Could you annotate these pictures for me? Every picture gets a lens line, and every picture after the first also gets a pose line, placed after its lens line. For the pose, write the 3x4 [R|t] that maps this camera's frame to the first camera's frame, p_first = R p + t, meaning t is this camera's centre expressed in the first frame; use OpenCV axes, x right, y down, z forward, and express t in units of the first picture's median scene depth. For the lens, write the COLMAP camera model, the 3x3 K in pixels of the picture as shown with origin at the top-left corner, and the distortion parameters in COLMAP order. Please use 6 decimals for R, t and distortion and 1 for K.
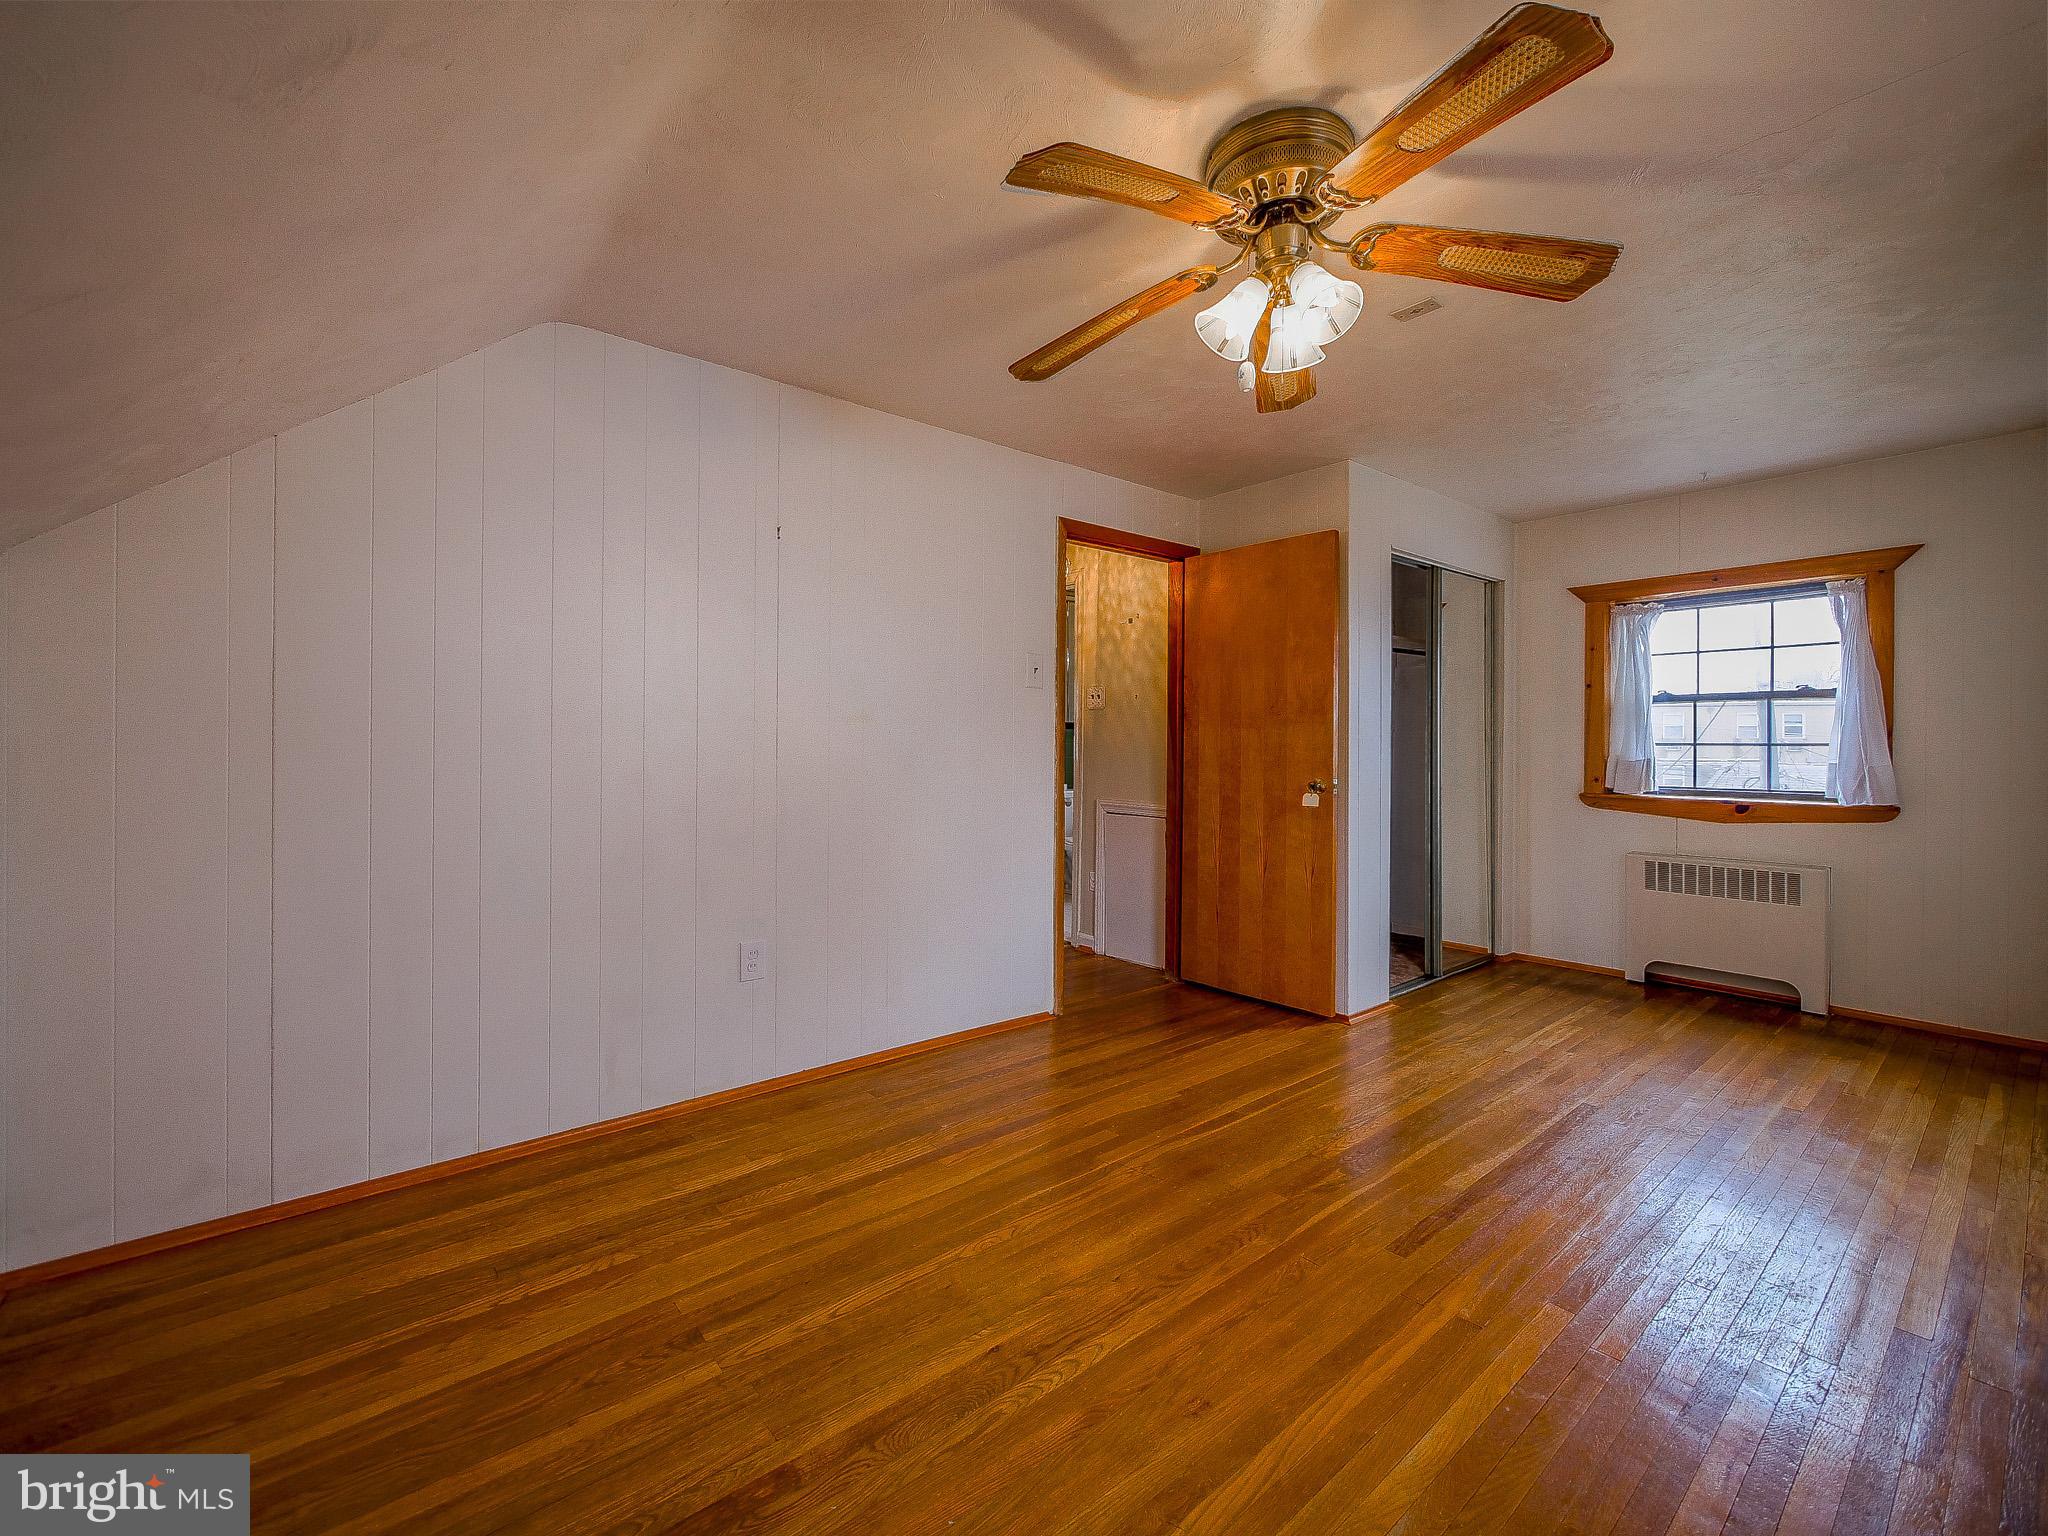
lens RADIAL K [[869.5, 0, 1040.2], [0, 869.5, 753.2], [0, 0, 1]] dist [-0.009674, 0.000476]
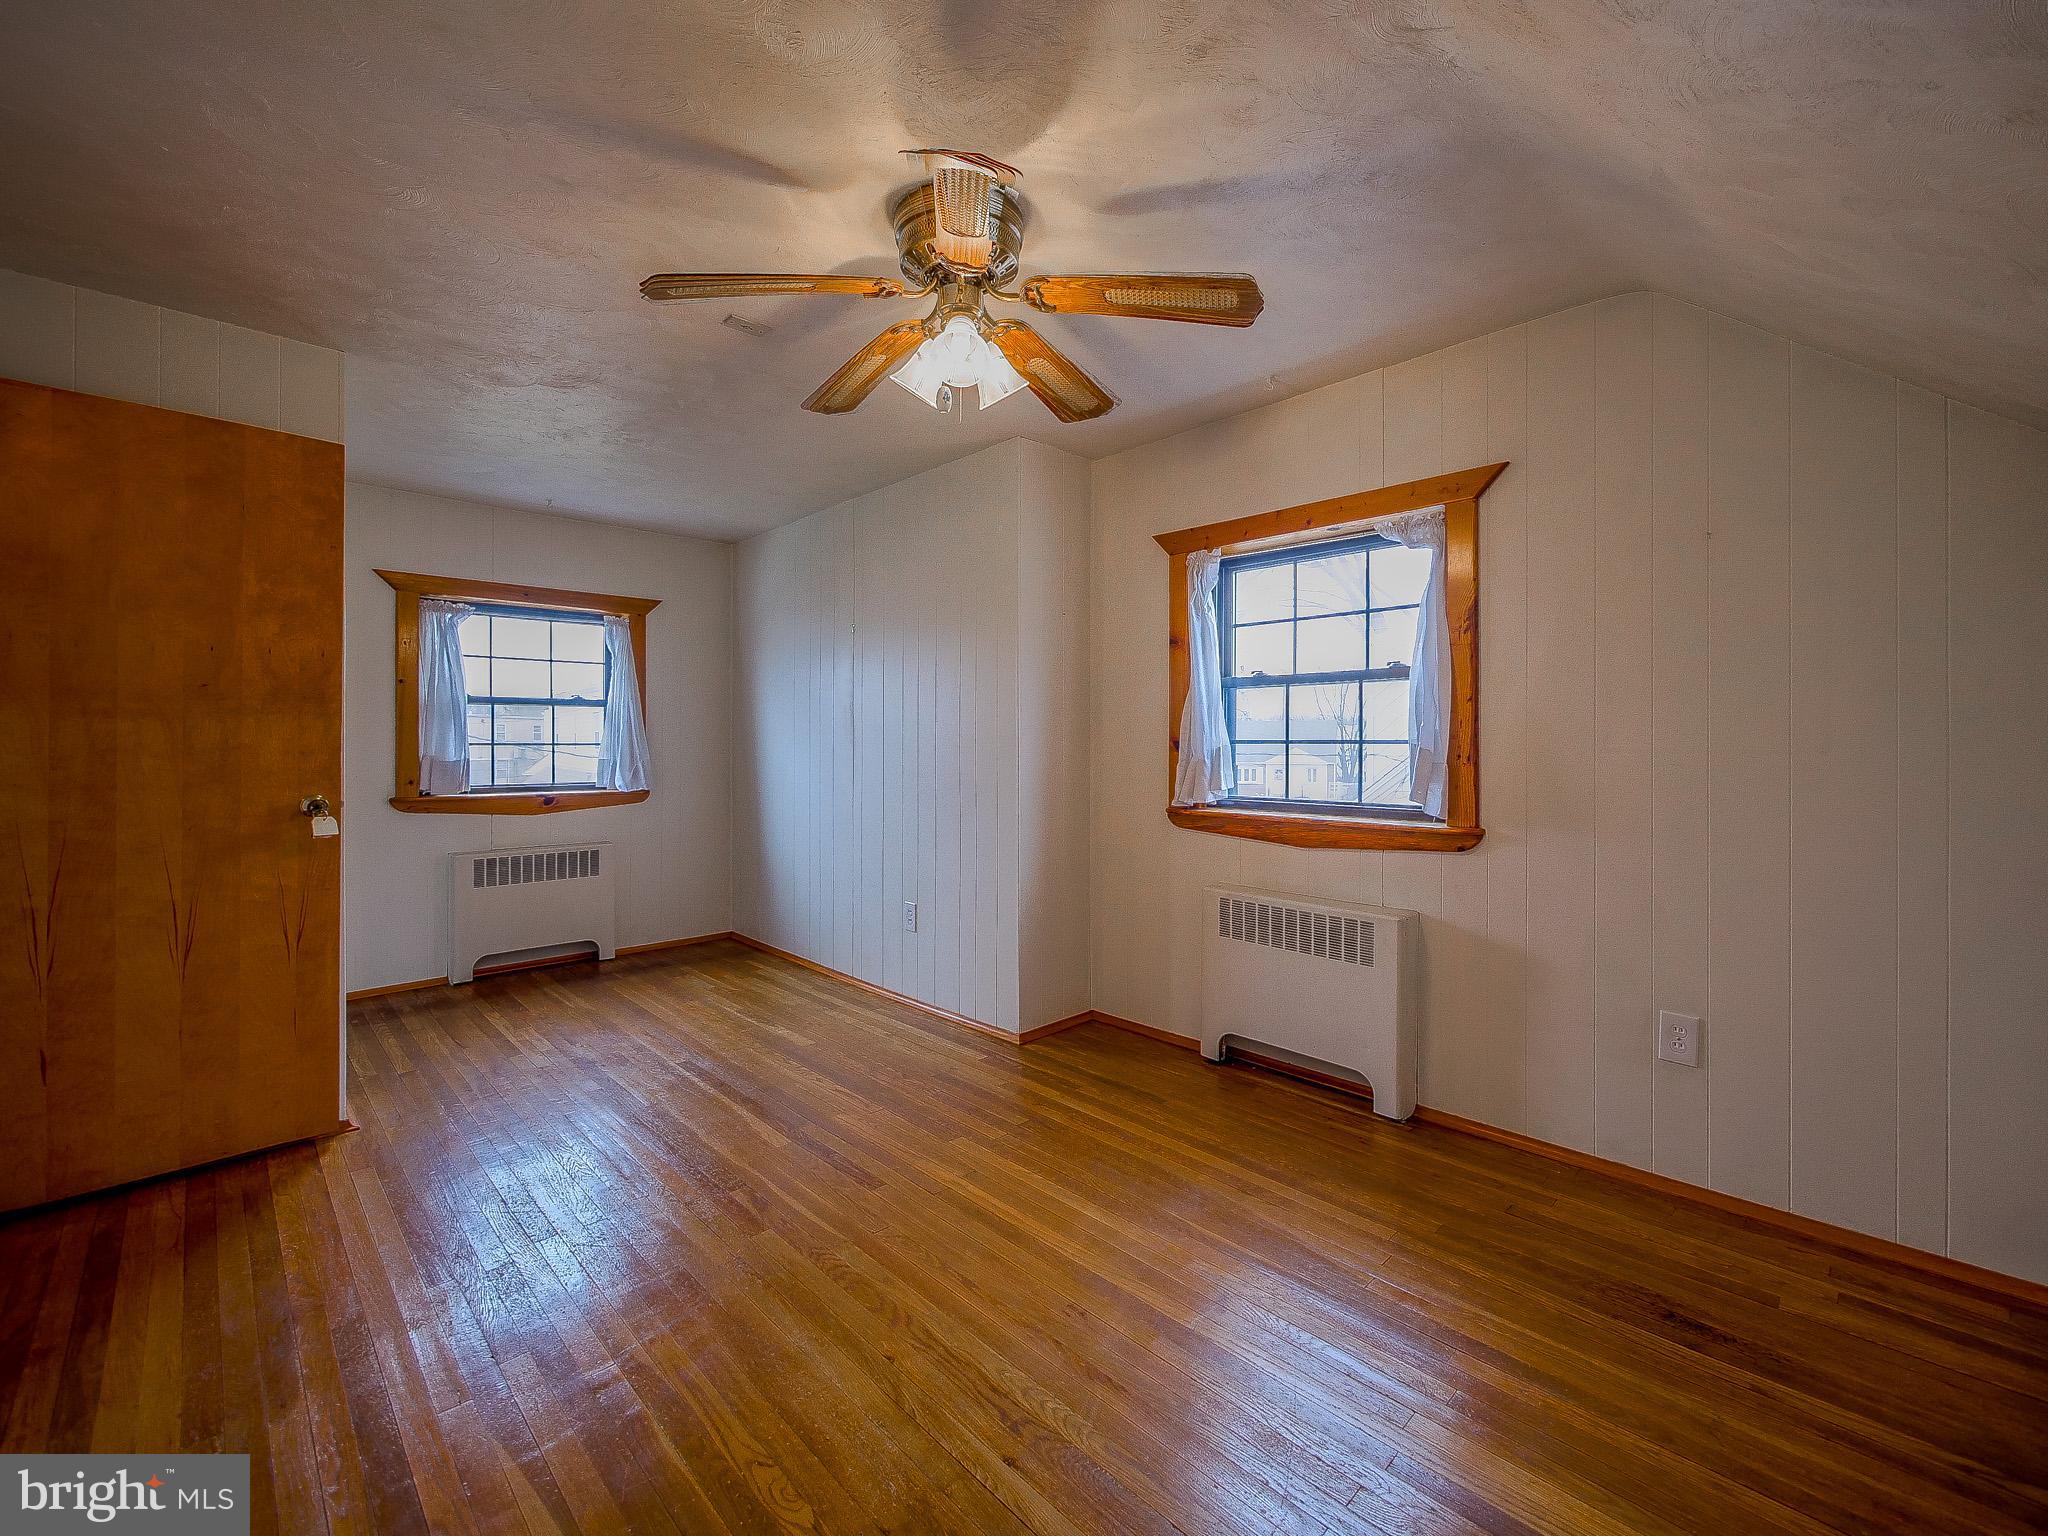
lens RADIAL K [[869.5, 0, 1048.0], [0, 869.5, 745.3], [0, 0, 1]] dist [-0.009674, 0.000476]
pose [[-0.087845, -0.002931, 0.996130, -0.382411], [0.012128, 0.999918, 0.004012, -0.005357], [-0.996060, 0.012433, -0.087802, 0.441289]]
